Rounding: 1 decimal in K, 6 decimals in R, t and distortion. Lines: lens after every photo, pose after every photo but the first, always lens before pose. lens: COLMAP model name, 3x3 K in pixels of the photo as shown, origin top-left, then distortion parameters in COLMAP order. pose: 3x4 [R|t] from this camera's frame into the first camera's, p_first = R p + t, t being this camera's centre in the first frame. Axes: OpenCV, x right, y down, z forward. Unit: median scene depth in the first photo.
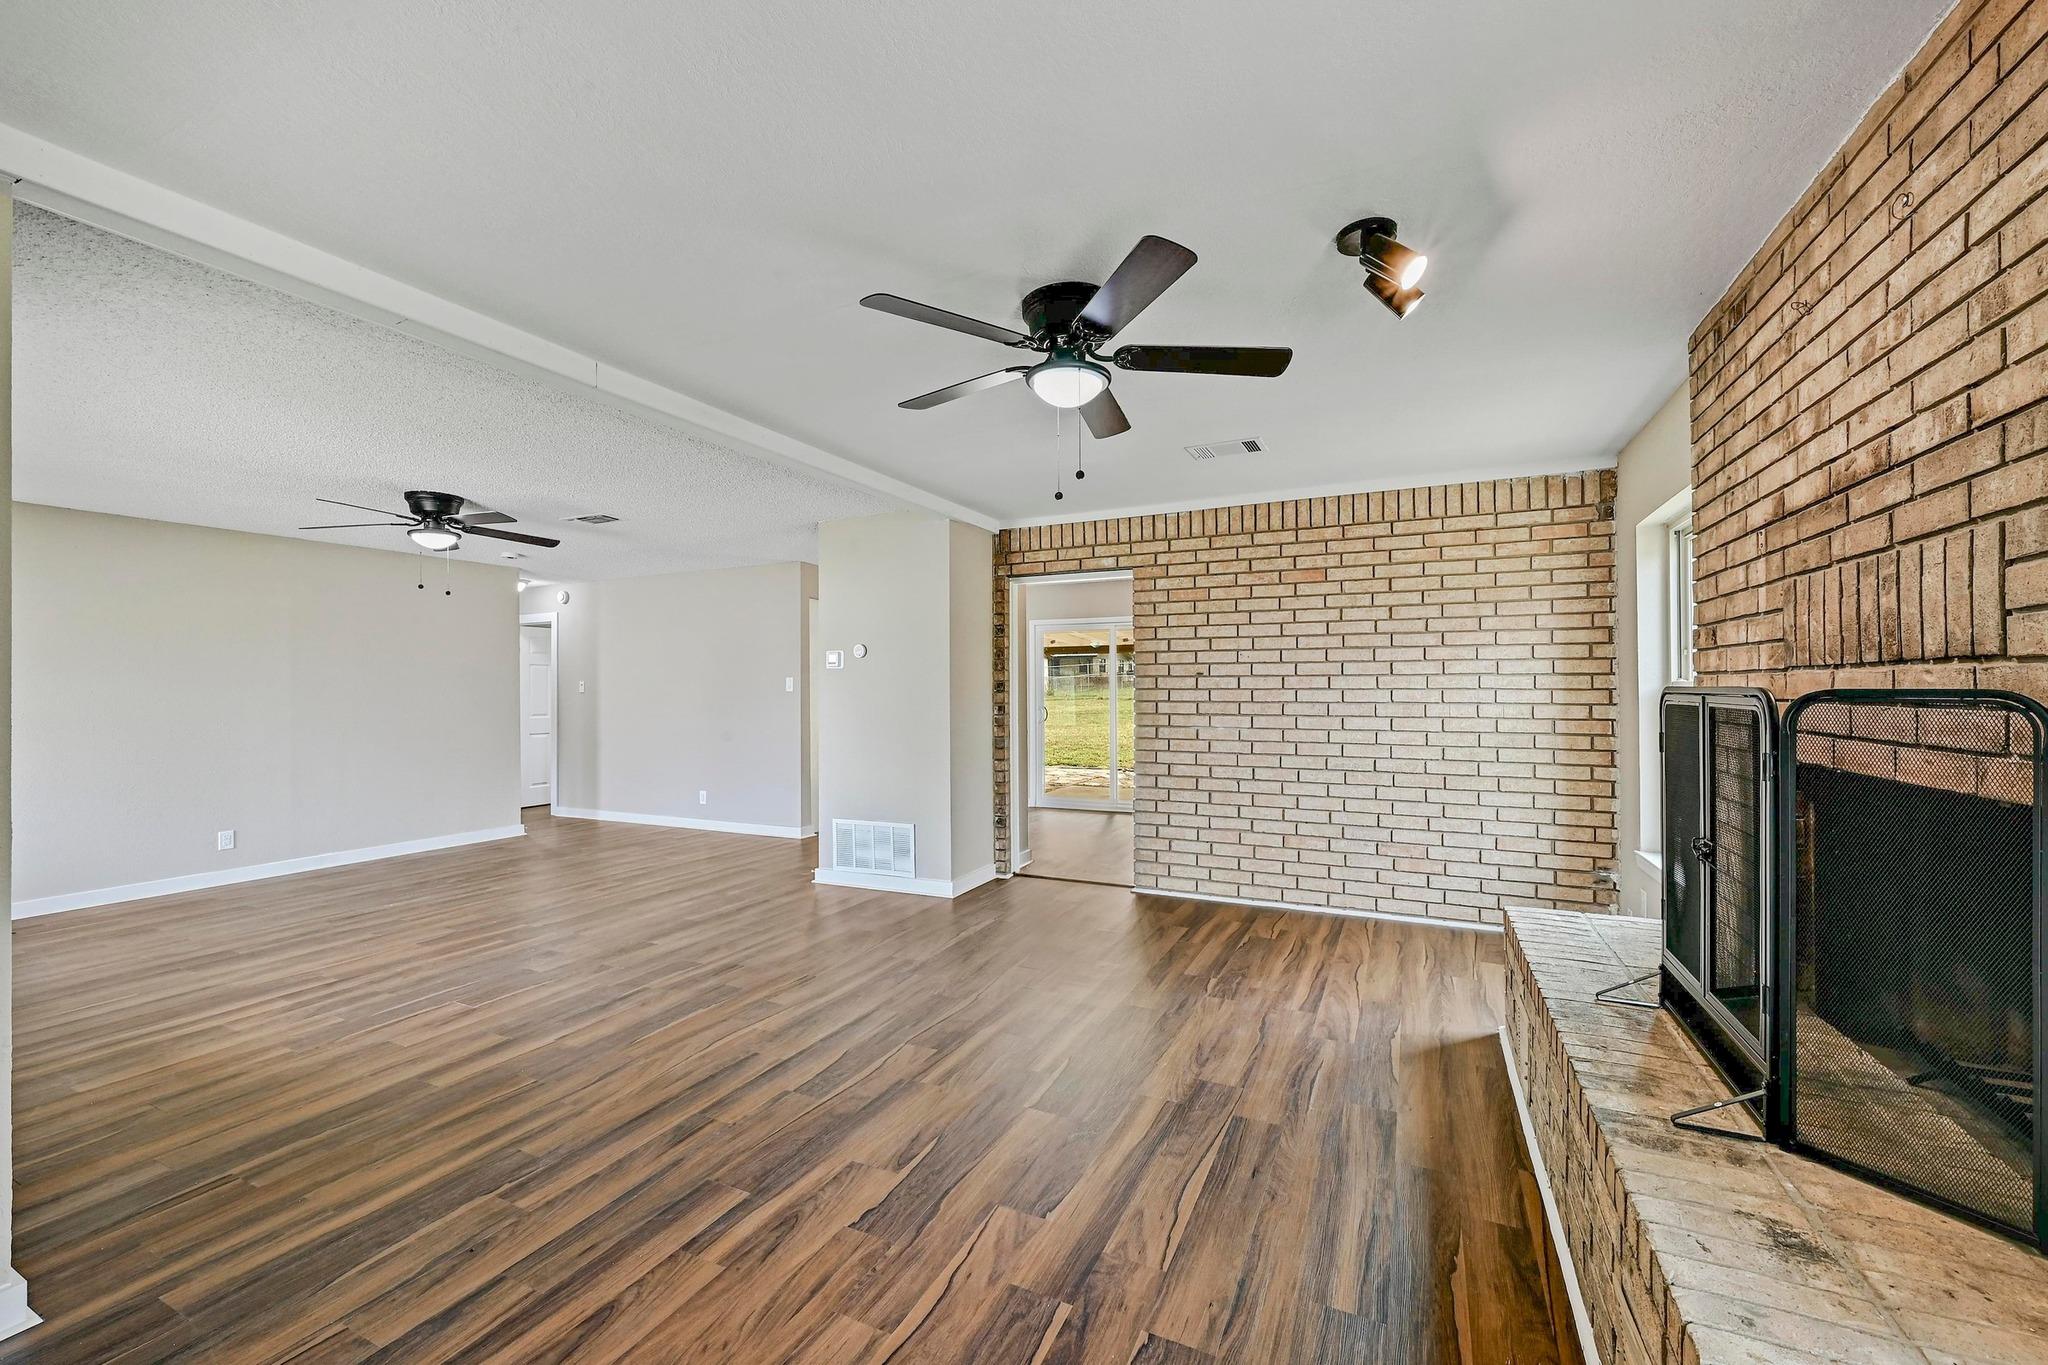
lens RADIAL K [[809.1, 0, 1036.6], [0, 809.1, 674.7], [0, 0, 1]] dist [-0.005863, -0.000097]
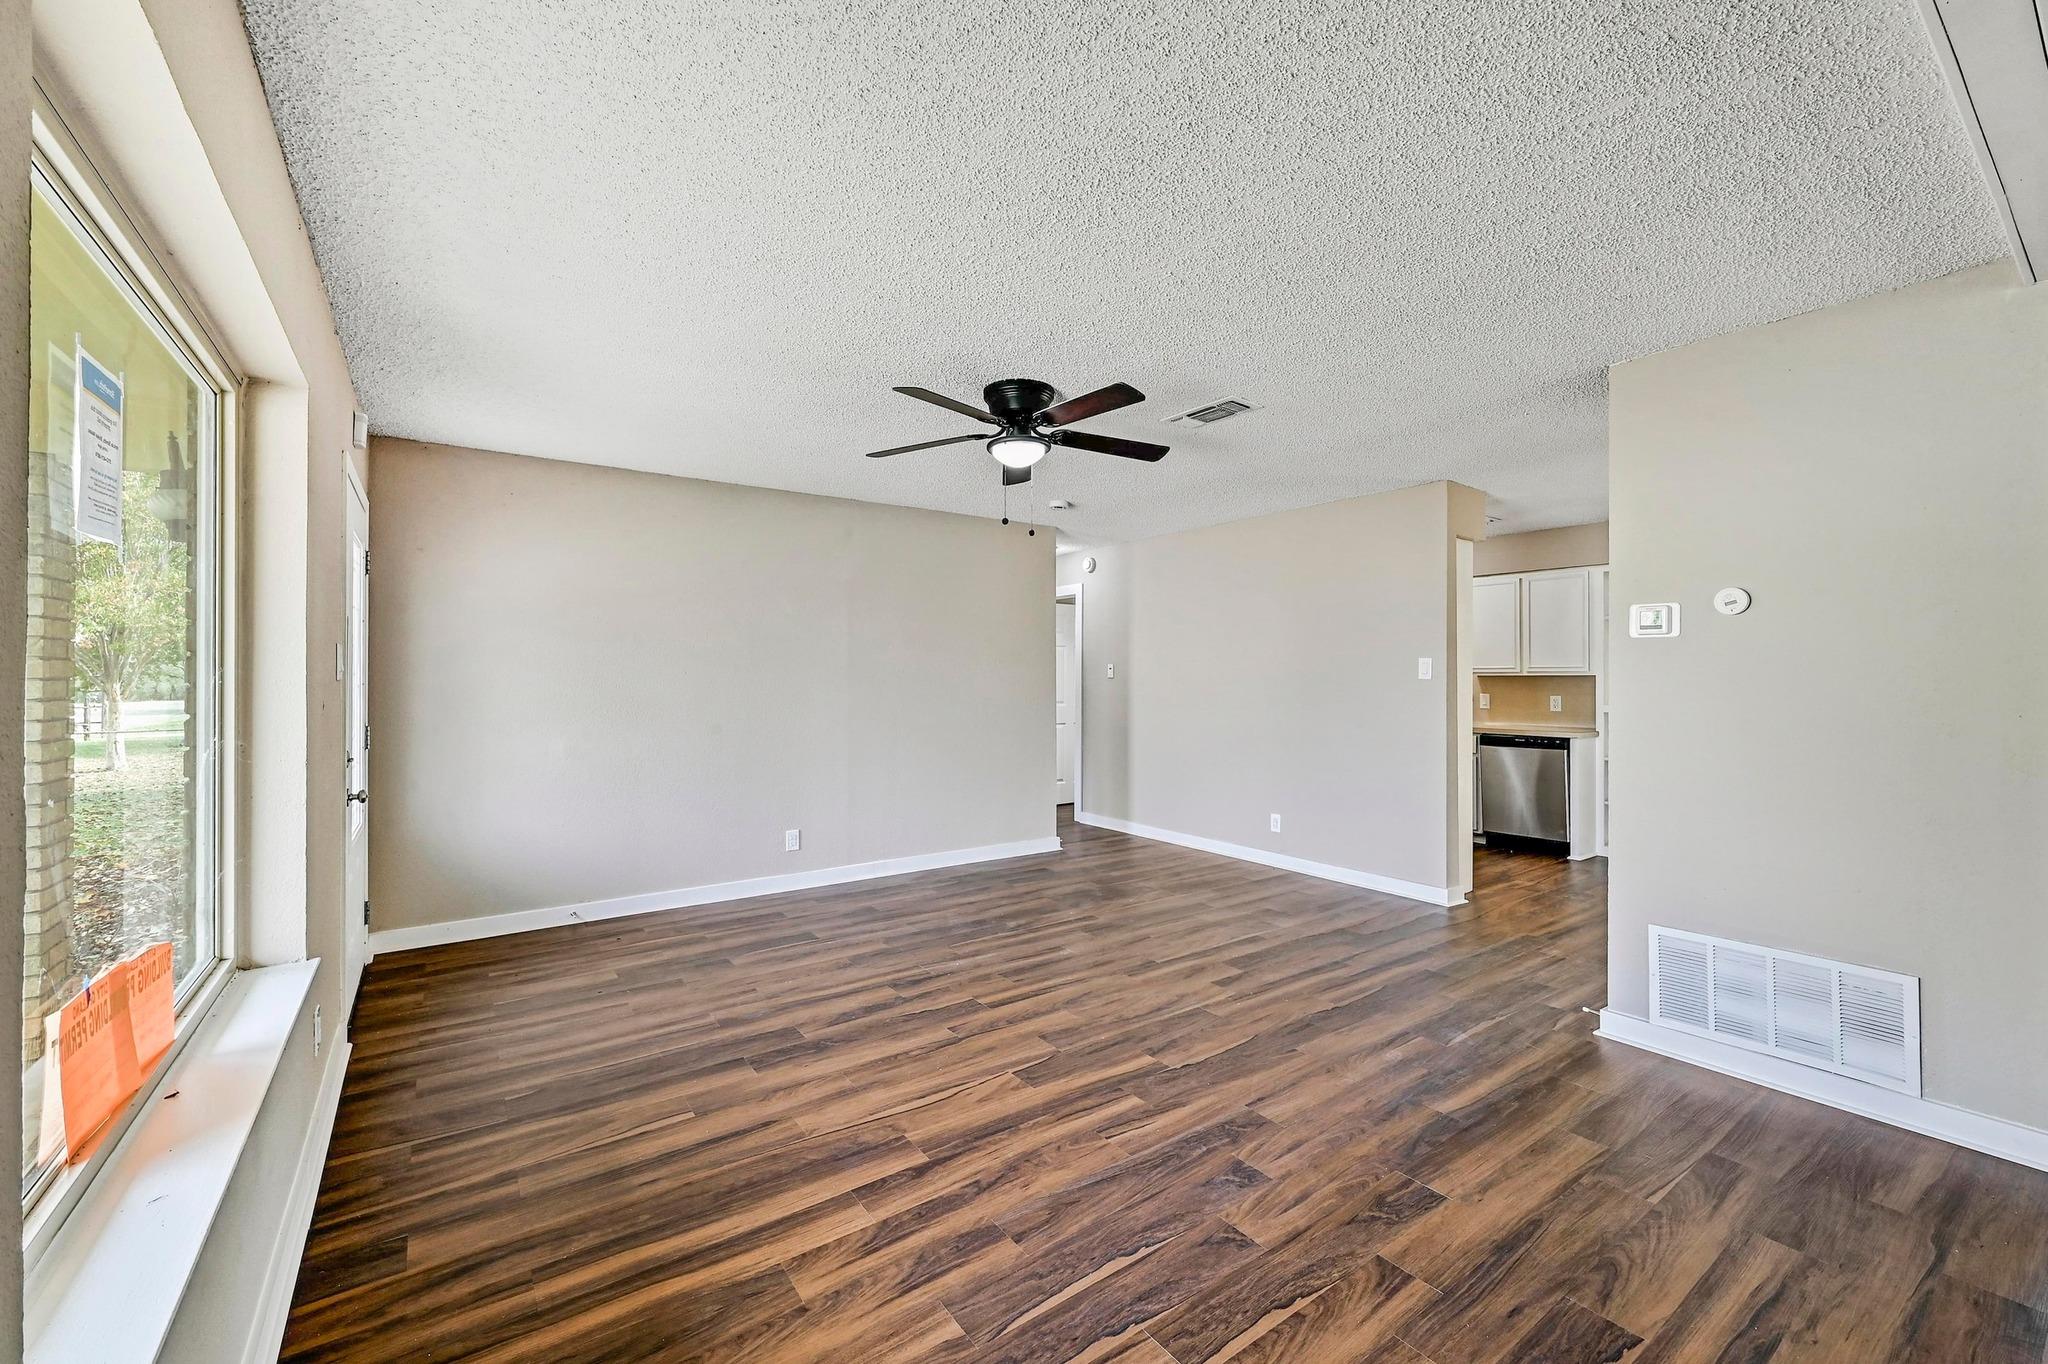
lens RADIAL K [[822.0, 0, 1040.3], [0, 822.0, 662.7], [0, 0, 1]] dist [-0.002359, 0.000099]
pose [[0.877958, -0.001554, -0.478736, -0.393688], [0.003128, 0.999992, 0.002492, 0.006859], [0.478728, -0.003686, 0.877956, 0.395476]]
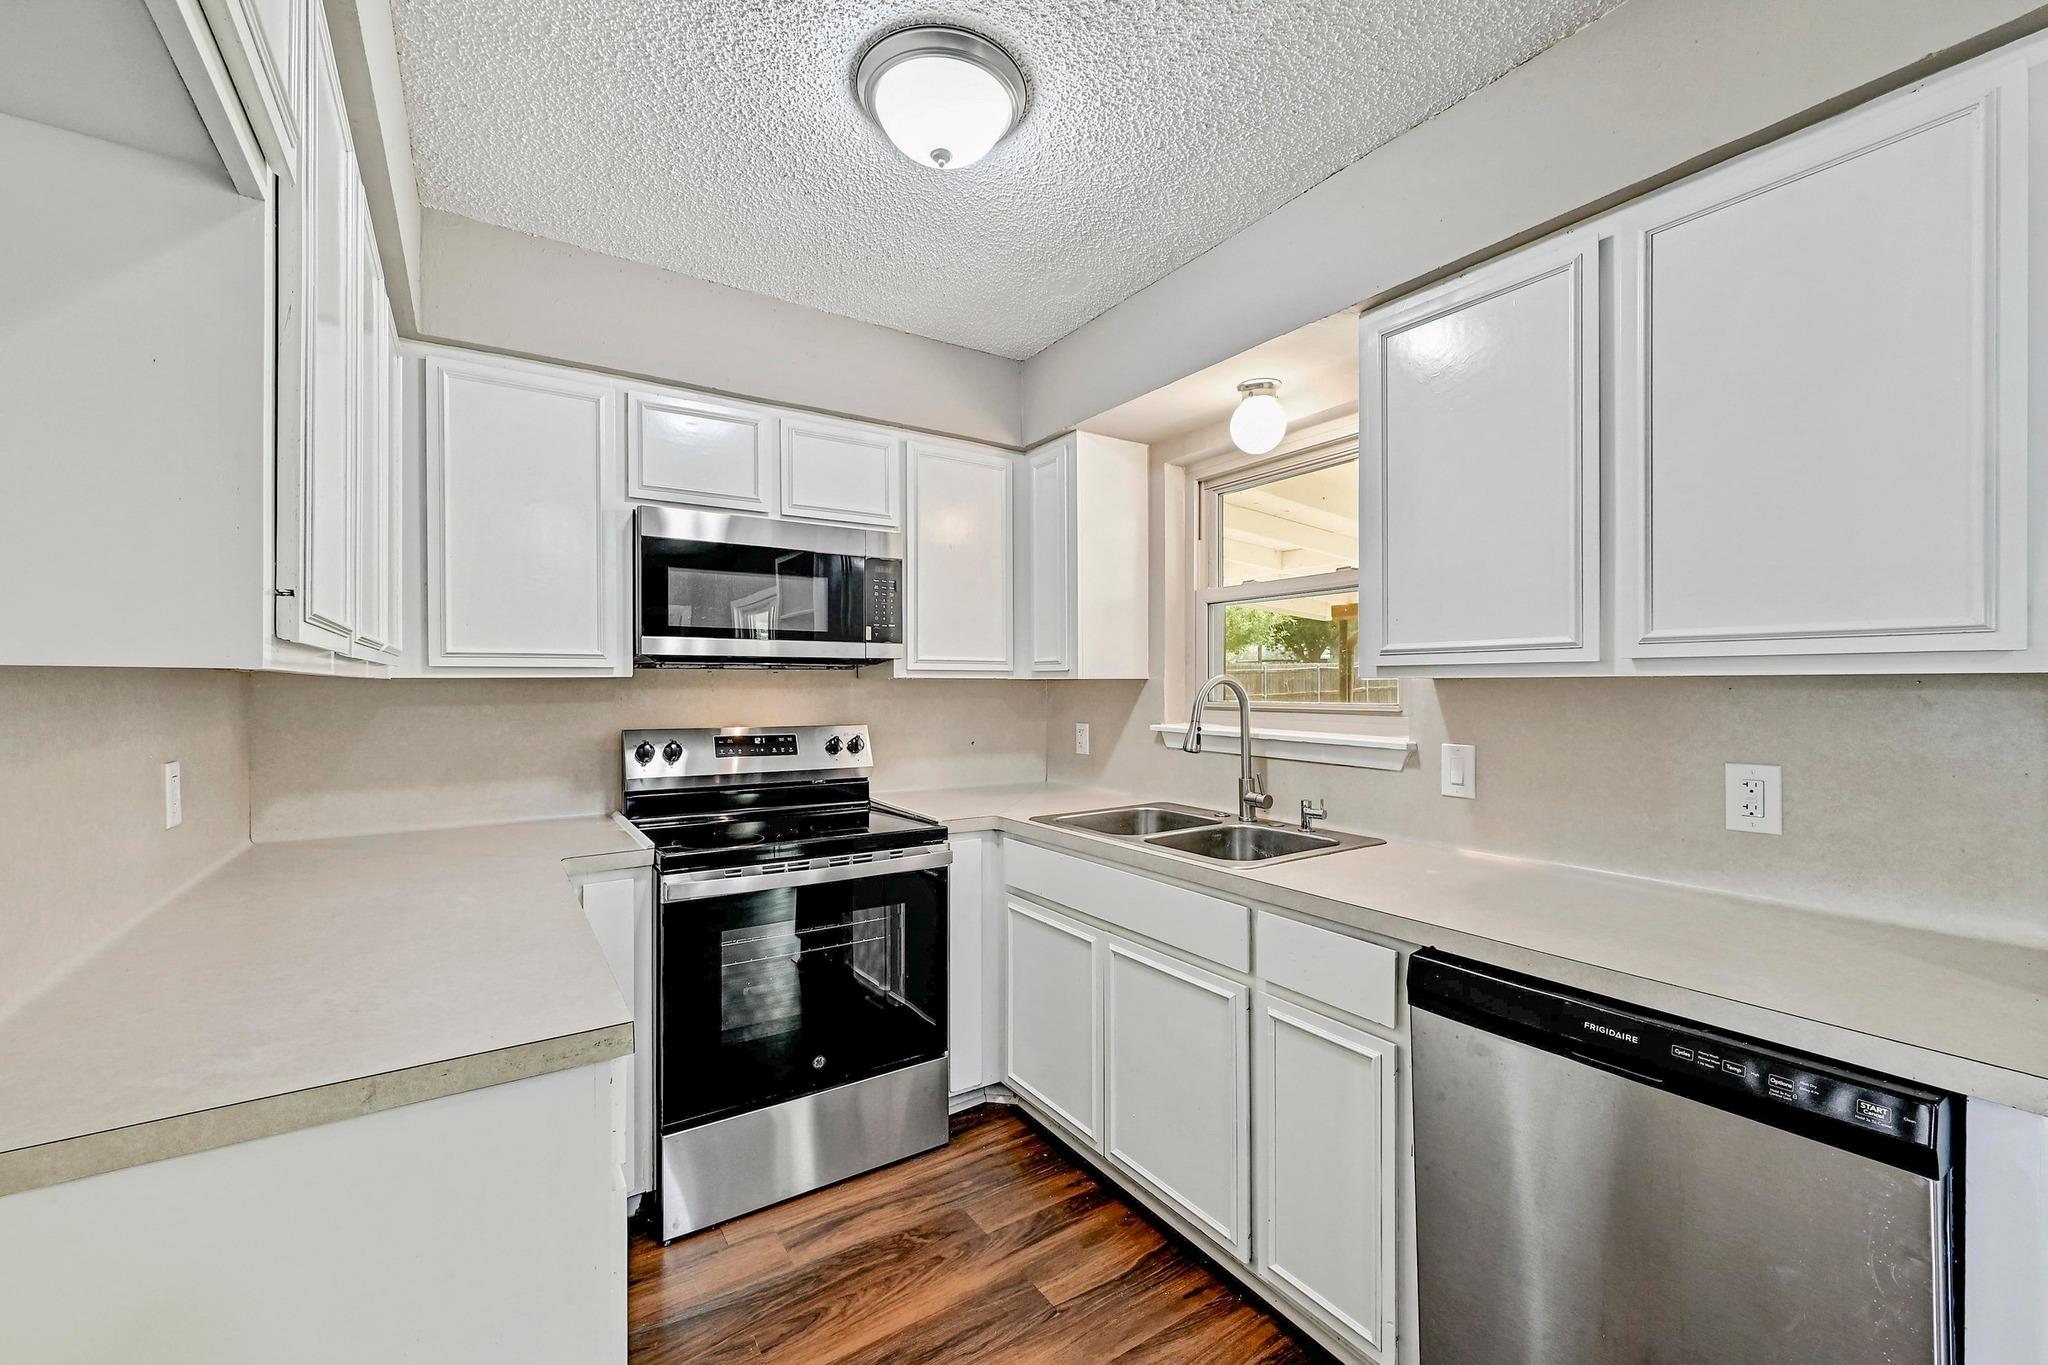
lens RADIAL K [[828.3, 0, 1045.1], [0, 828.3, 683.5], [0, 0, 1]] dist [-0.003146, -0.000042]
pose [[0.866280, 0.005095, -0.499533, -0.371433], [0.006214, 0.999761, 0.020973, 0.028801], [0.499521, -0.021273, 0.866041, 1.635942]]
